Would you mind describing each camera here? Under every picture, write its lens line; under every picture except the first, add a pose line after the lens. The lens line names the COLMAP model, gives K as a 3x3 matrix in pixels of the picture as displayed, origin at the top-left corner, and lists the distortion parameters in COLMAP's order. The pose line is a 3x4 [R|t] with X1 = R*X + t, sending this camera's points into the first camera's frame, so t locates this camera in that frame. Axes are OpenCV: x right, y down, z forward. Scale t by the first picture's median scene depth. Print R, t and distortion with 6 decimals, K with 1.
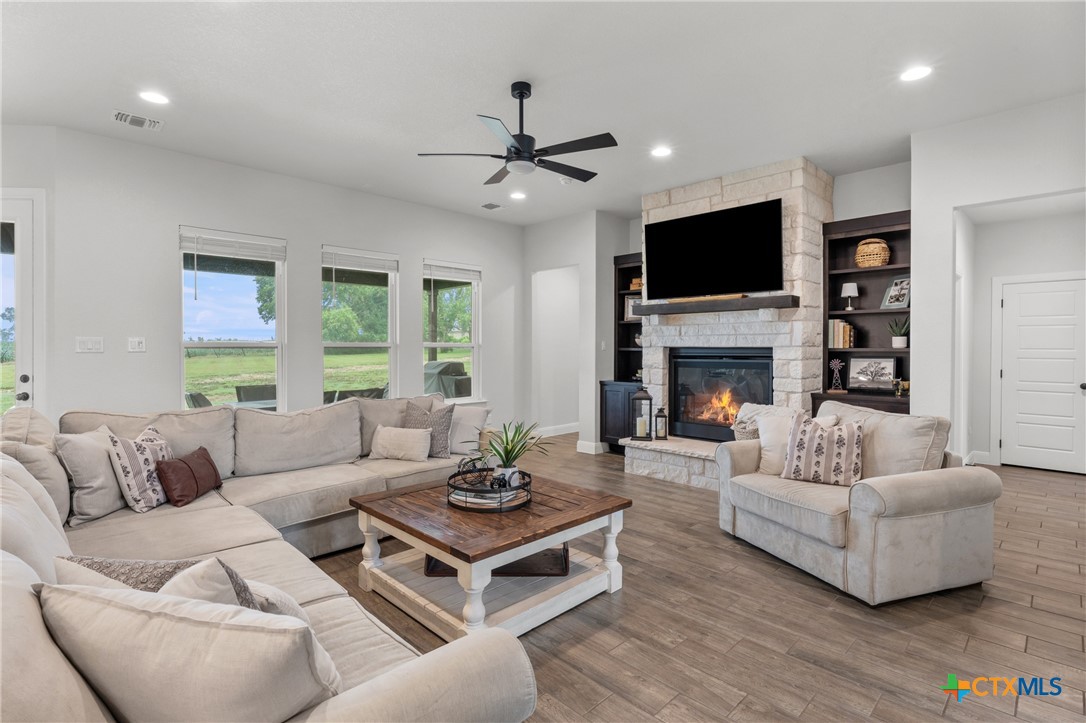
lens RADIAL K [[516.1, 0, 543.0], [0, 516.1, 361.5], [0, 0, 1]] dist [0.000442, 0.000135]
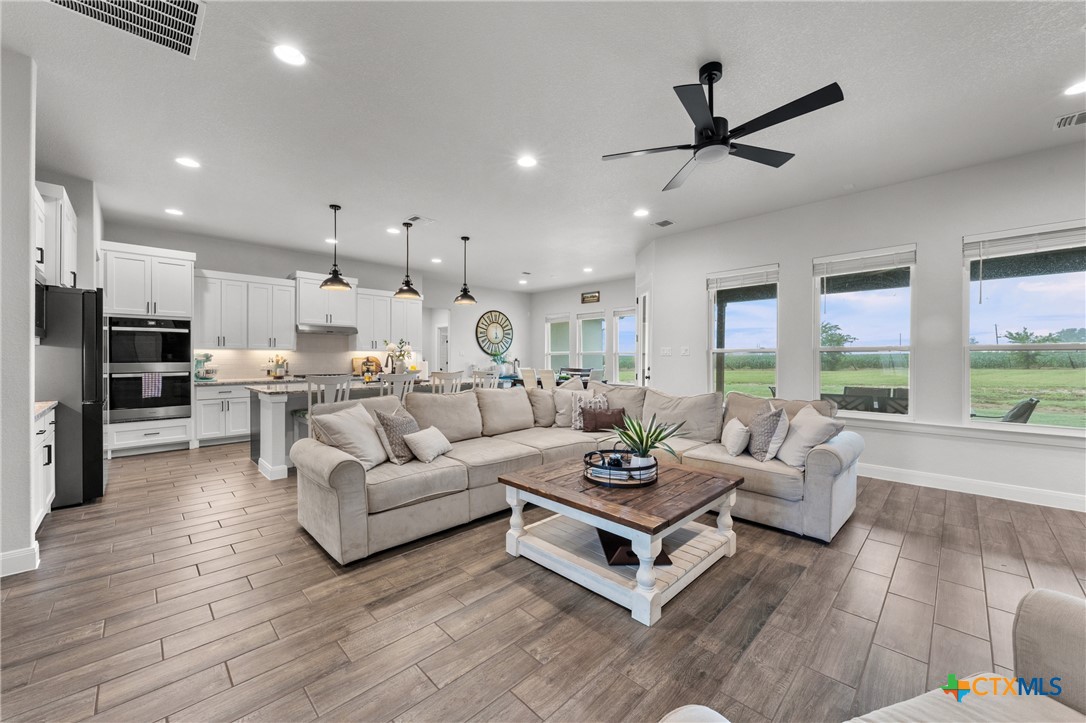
lens RADIAL K [[397.1, 0, 542.1], [0, 397.1, 357.4], [0, 0, 1]] dist [0.000907, 0.000062]
pose [[0.026558, 0.001416, -0.999646, 0.474931], [-0.025513, 0.999674, 0.000738, 0.000209], [0.999322, 0.025484, 0.026585, 0.472797]]
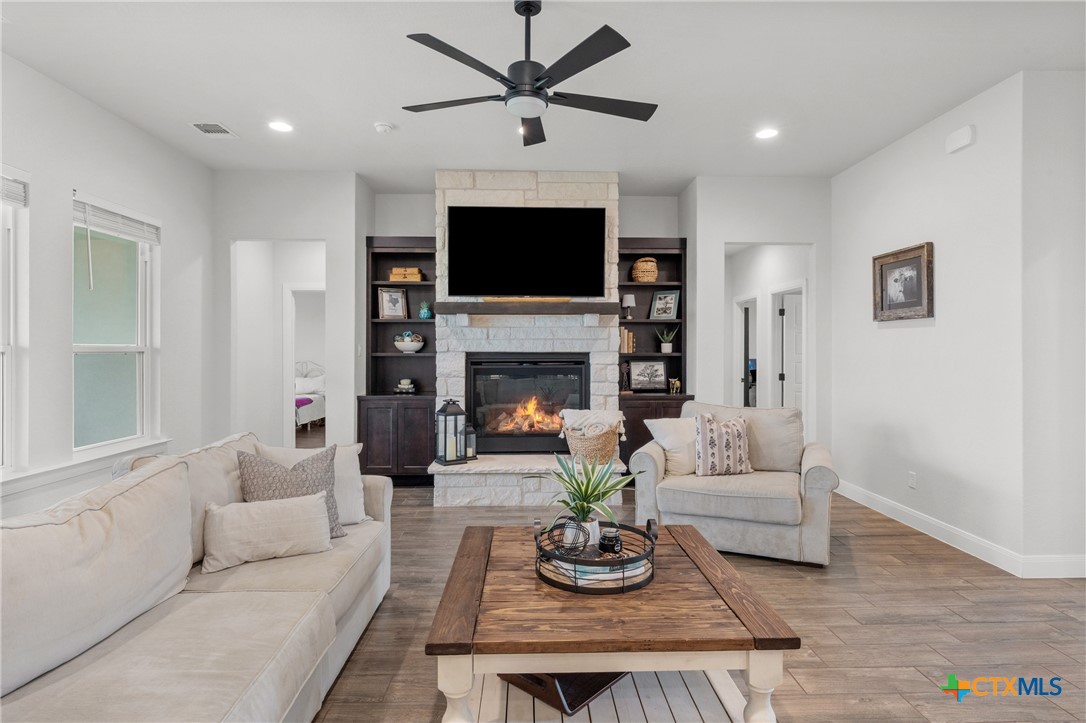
lens RADIAL K [[564.4, 0, 543.0], [0, 564.4, 361.5], [0, 0, 1]] dist [-0.001094, -0.000038]
pose [[0.683126, -0.014190, 0.730162, -0.427405], [0.019724, 0.999805, 0.000976, -0.012645], [-0.730034, 0.013735, 0.683273, 0.309127]]
